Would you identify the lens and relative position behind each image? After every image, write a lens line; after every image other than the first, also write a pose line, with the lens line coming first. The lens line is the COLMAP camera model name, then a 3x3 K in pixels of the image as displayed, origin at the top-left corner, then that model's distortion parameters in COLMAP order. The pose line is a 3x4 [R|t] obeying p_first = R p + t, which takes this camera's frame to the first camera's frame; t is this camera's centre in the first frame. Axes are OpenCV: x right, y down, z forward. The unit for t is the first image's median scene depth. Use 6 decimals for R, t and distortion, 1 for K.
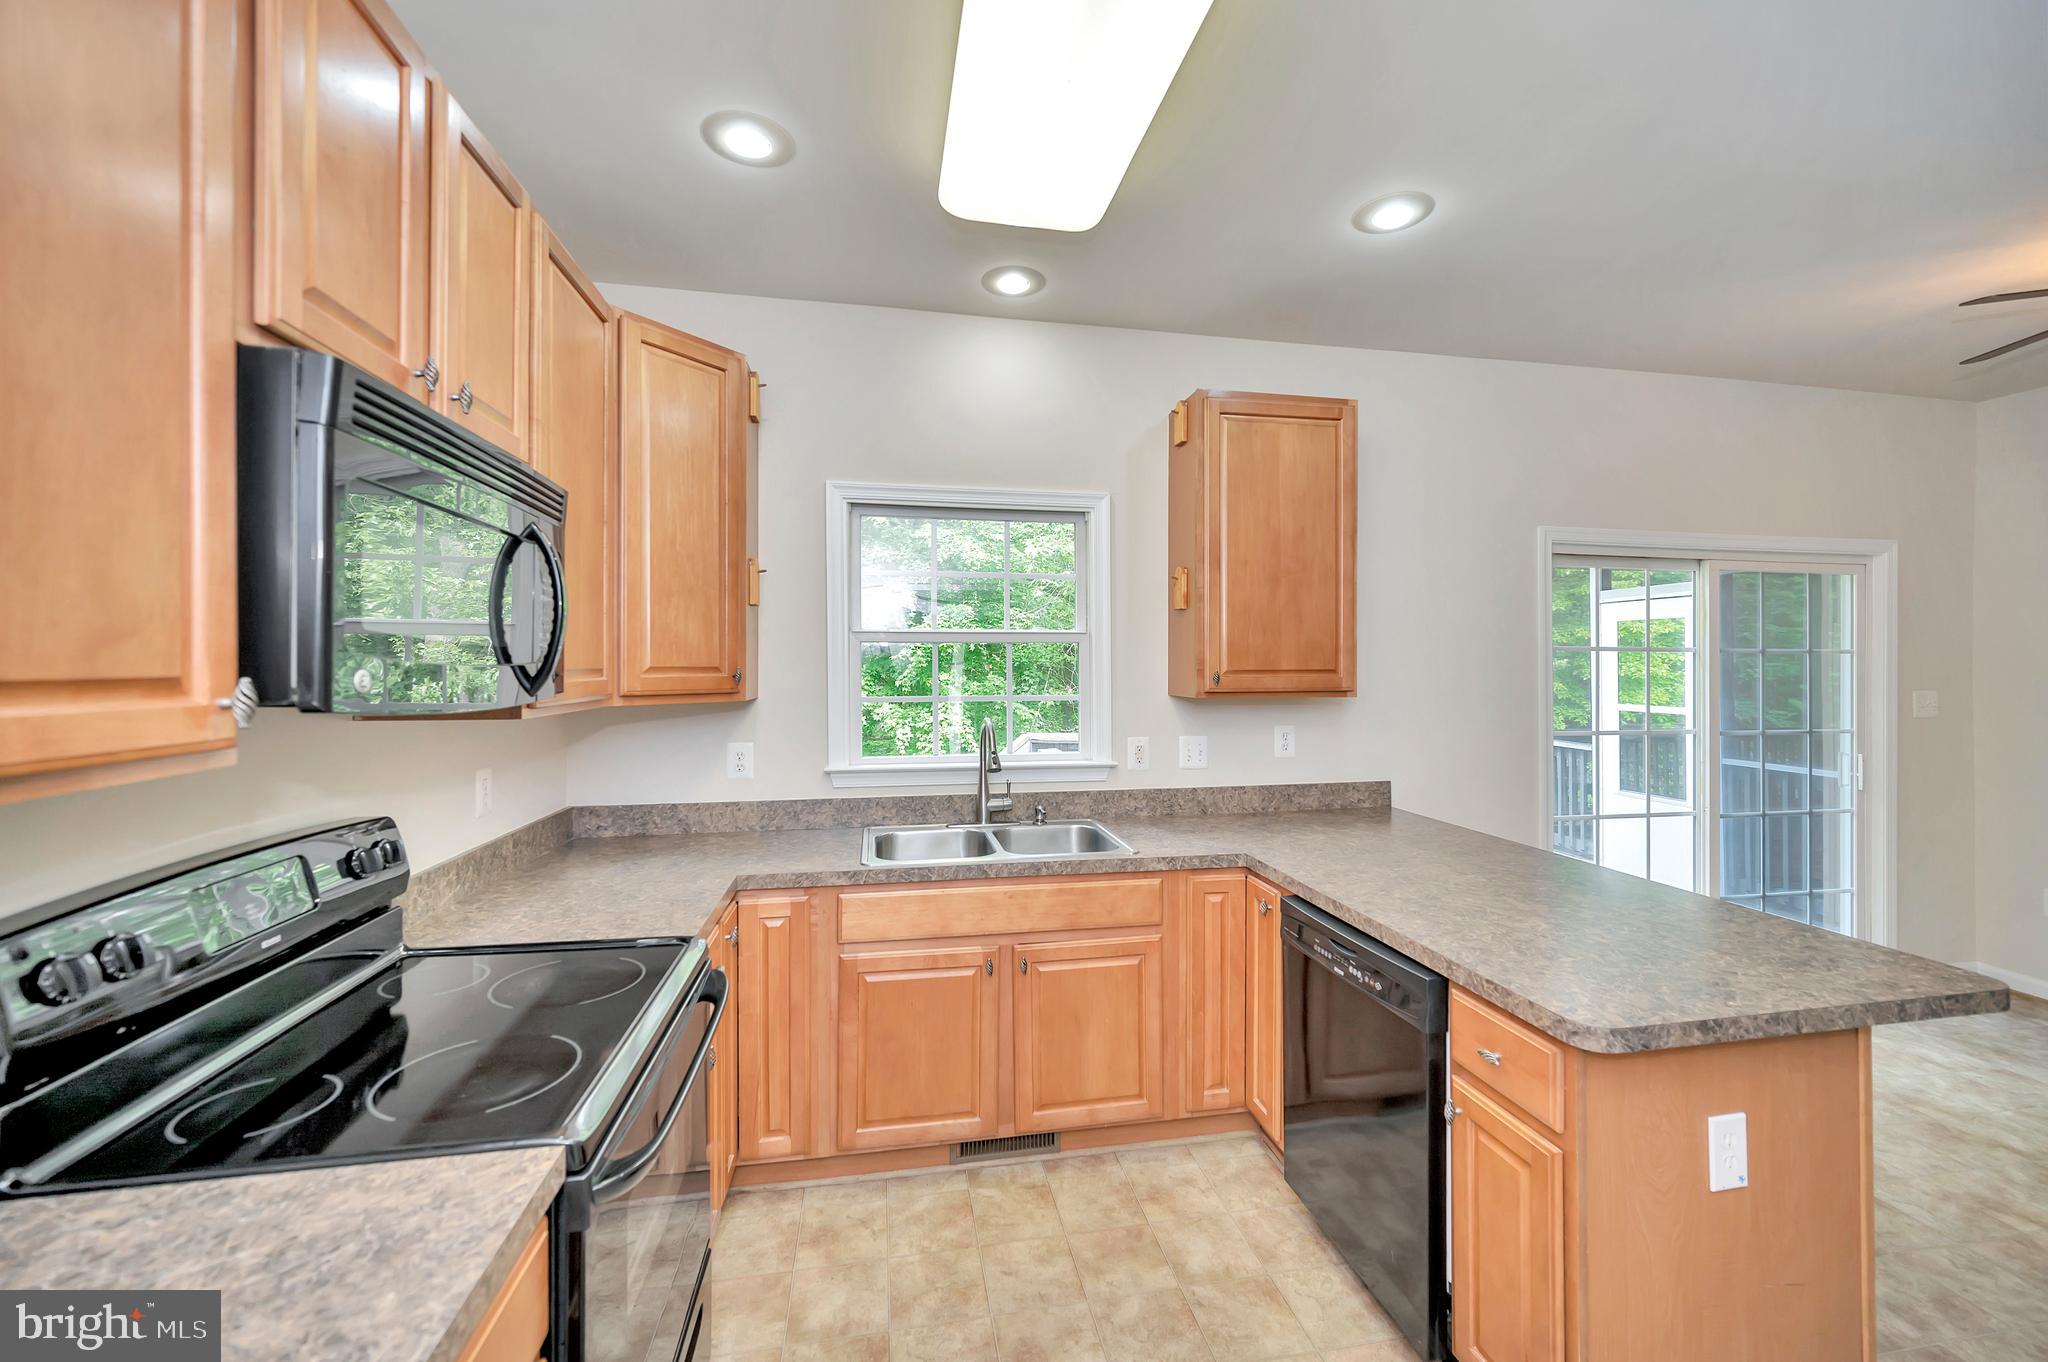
lens RADIAL K [[832.3, 0, 1033.1], [0, 832.3, 672.7], [0, 0, 1]] dist [0.002773, -0.000482]
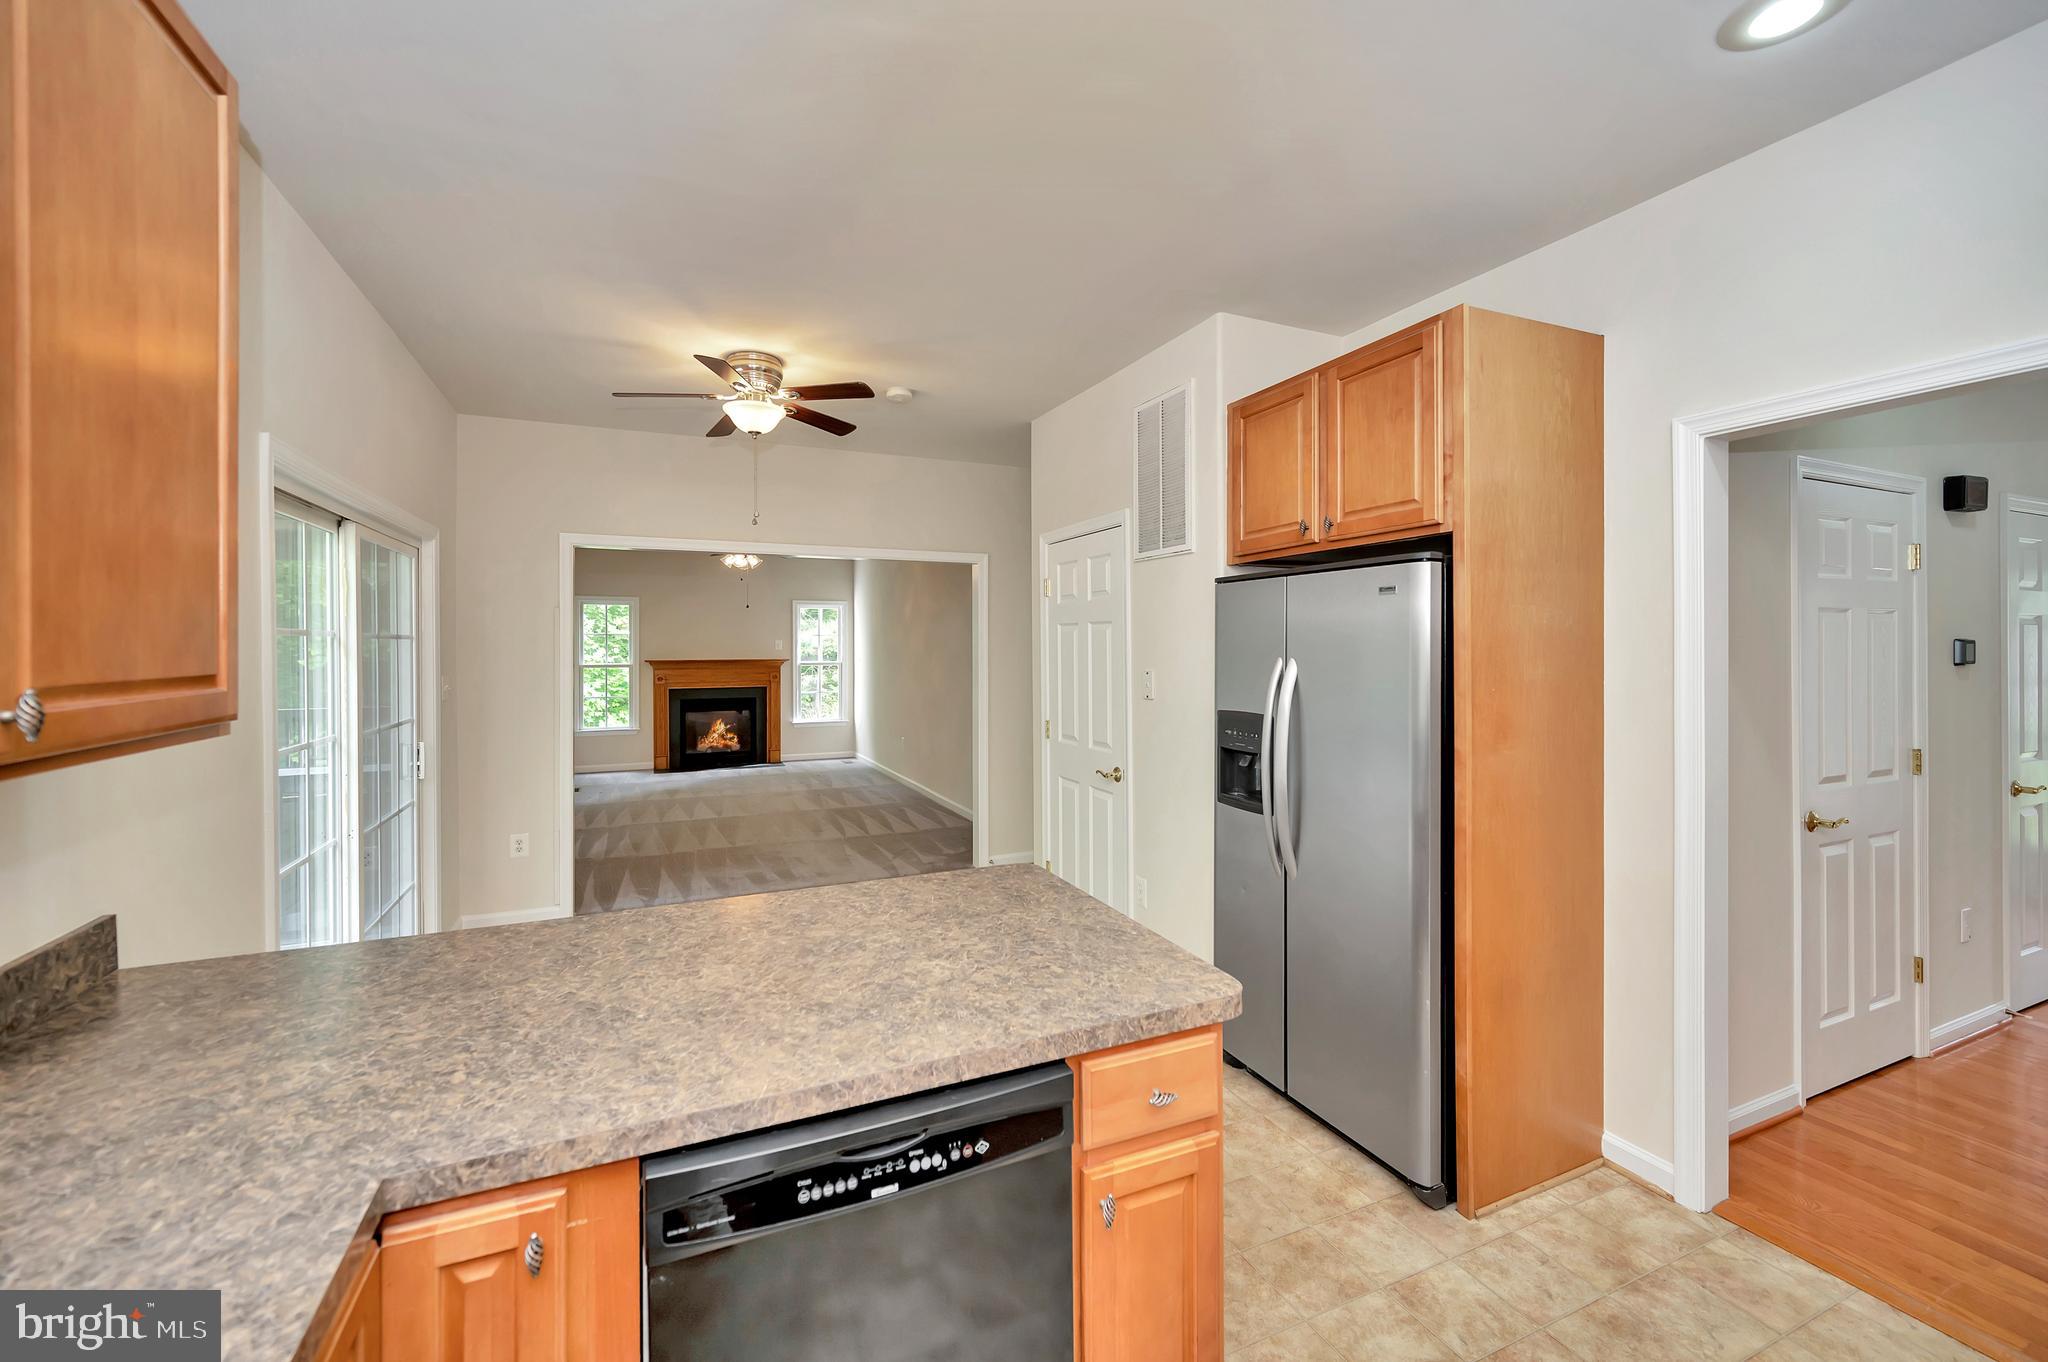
lens RADIAL K [[832.3, 0, 1029.4], [0, 832.3, 645.8], [0, 0, 1]] dist [0.002773, -0.000482]
pose [[-0.229236, -0.003562, 0.973364, -0.183003], [0.013889, 0.999880, 0.006930, -0.019310], [-0.973272, 0.015108, -0.229159, 0.860446]]
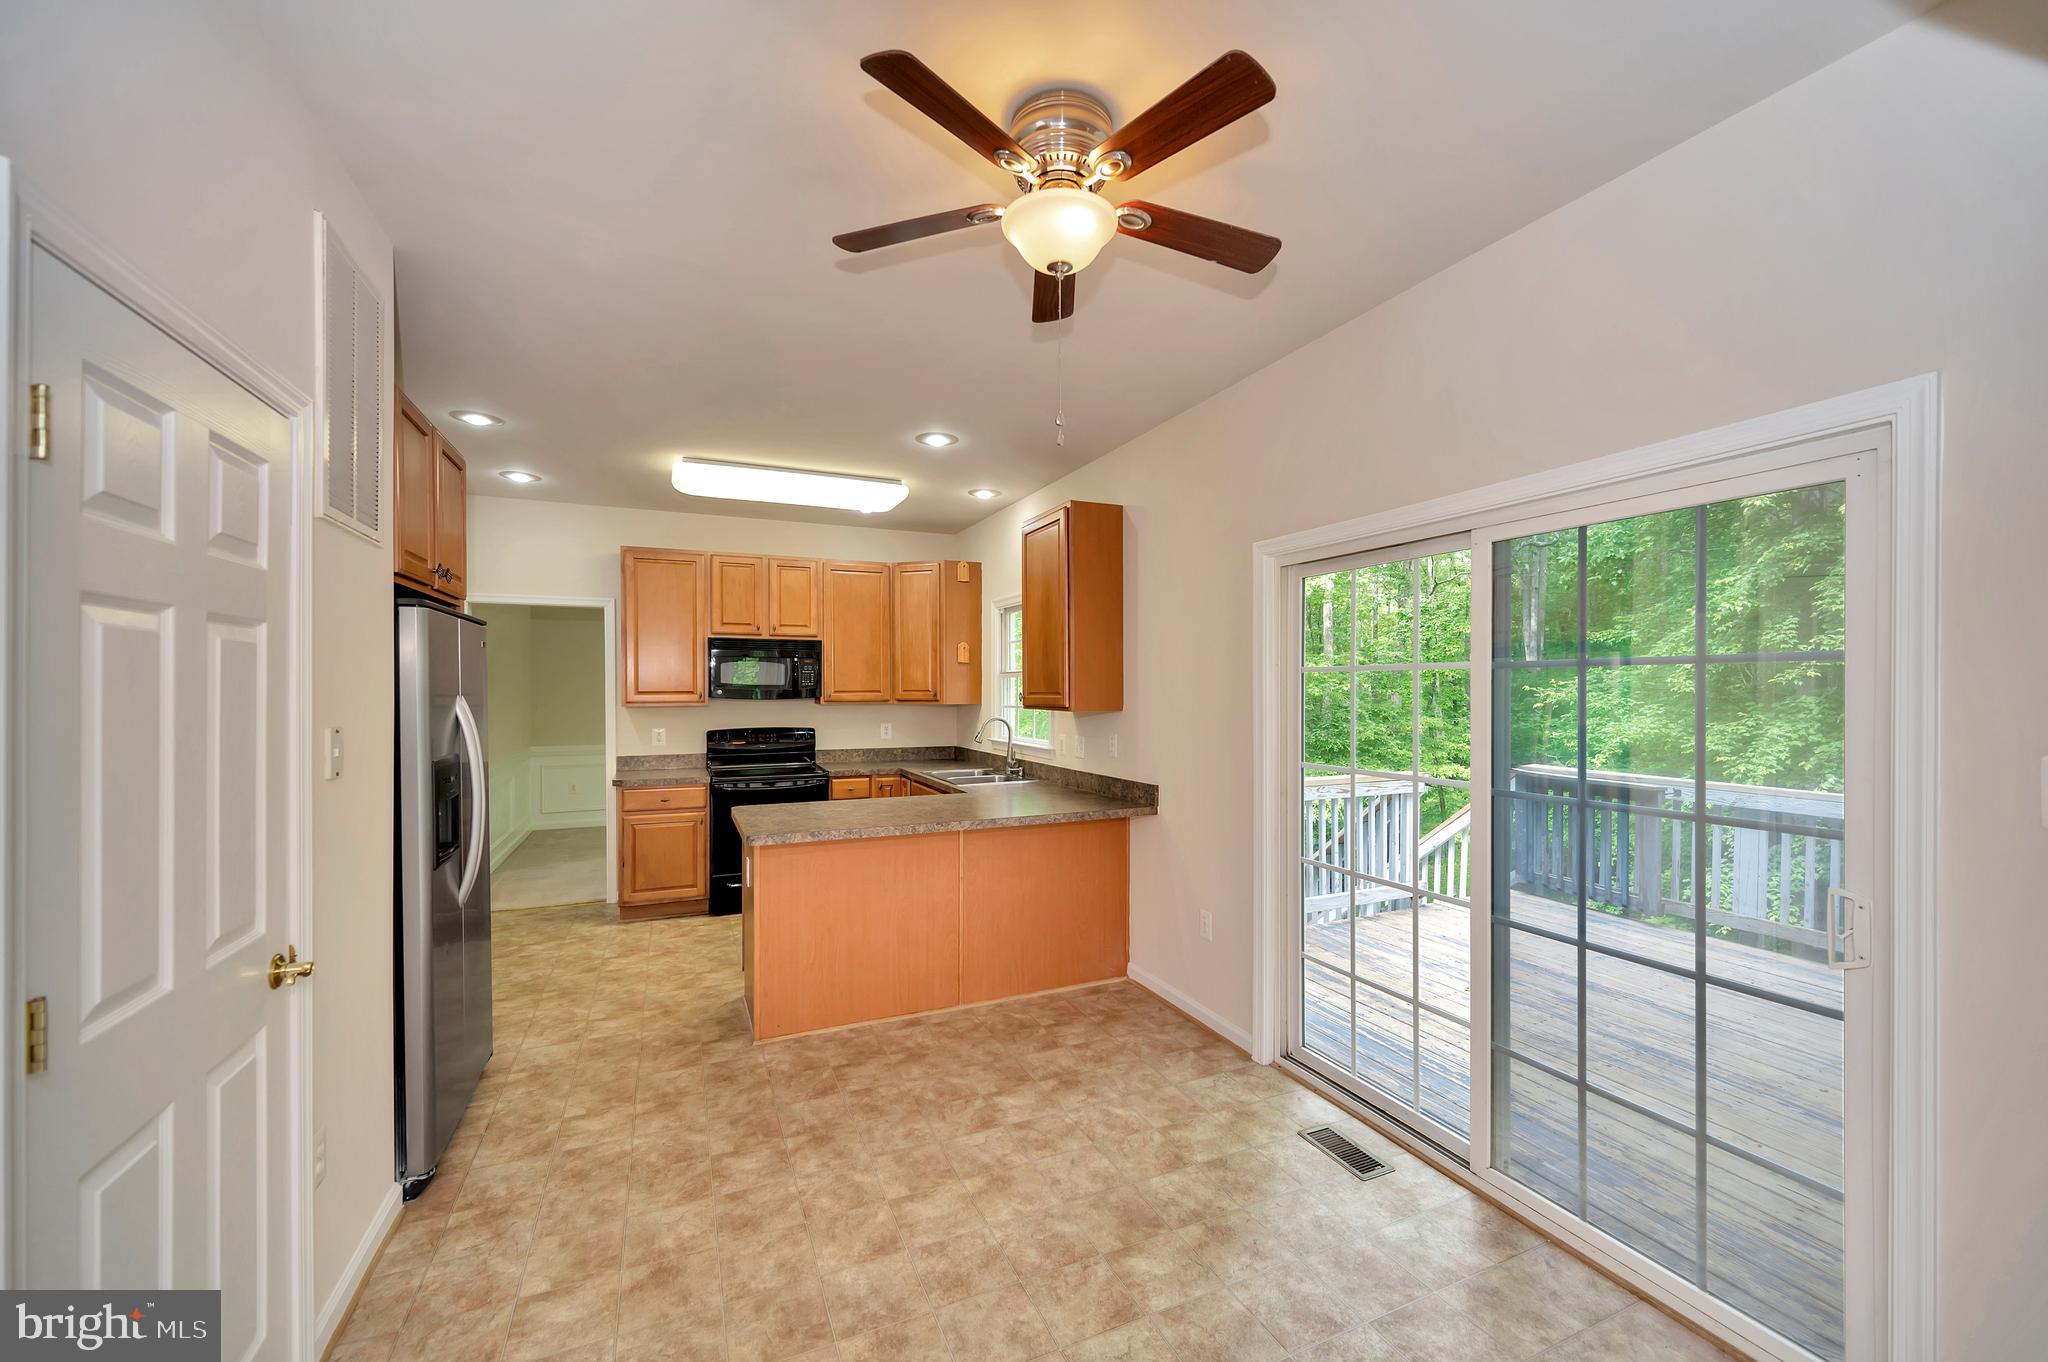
lens RADIAL K [[832.3, 0, 1028.1], [0, 832.3, 680.4], [0, 0, 1]] dist [0.002773, -0.000482]
pose [[0.209366, -0.016281, -0.977702, 2.218126], [-0.006652, 0.999815, -0.018074, 0.008071], [0.977815, 0.010288, 0.209219, 0.801818]]
